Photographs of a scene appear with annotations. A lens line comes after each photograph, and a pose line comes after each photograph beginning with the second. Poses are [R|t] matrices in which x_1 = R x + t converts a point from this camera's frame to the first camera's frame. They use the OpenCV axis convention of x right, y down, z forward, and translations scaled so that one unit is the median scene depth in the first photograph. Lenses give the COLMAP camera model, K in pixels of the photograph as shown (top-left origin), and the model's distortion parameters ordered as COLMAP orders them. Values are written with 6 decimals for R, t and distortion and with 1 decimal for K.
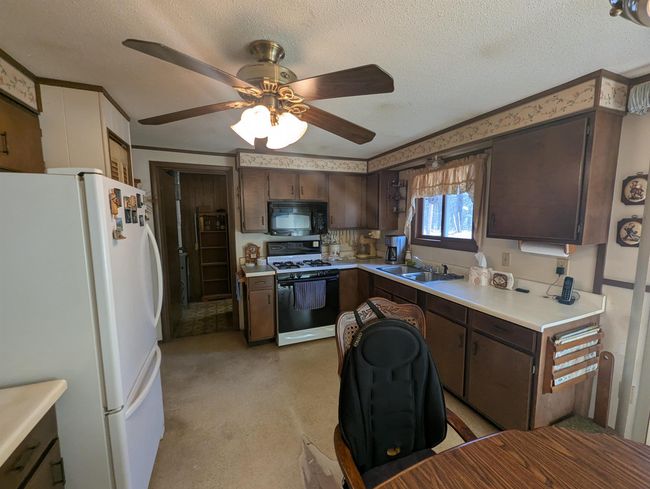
lens RADIAL K [[265.8, 0, 324.4], [0, 265.8, 244.7], [0, 0, 1]] dist [-0.000367, -0.000092]
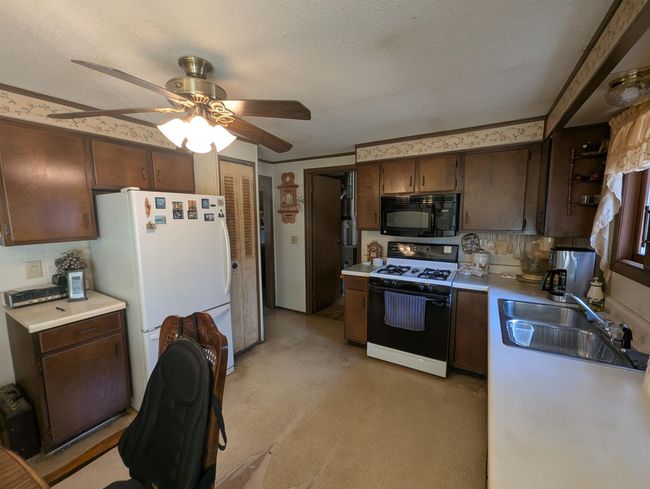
lens RADIAL K [[265.8, 0, 327.0], [0, 265.8, 245.7], [0, 0, 1]] dist [-0.000367, -0.000092]
pose [[0.613790, 0.094195, -0.783829, 0.410928], [-0.078764, 0.995209, 0.057920, -0.035229], [0.785530, 0.026187, 0.618269, 0.302894]]
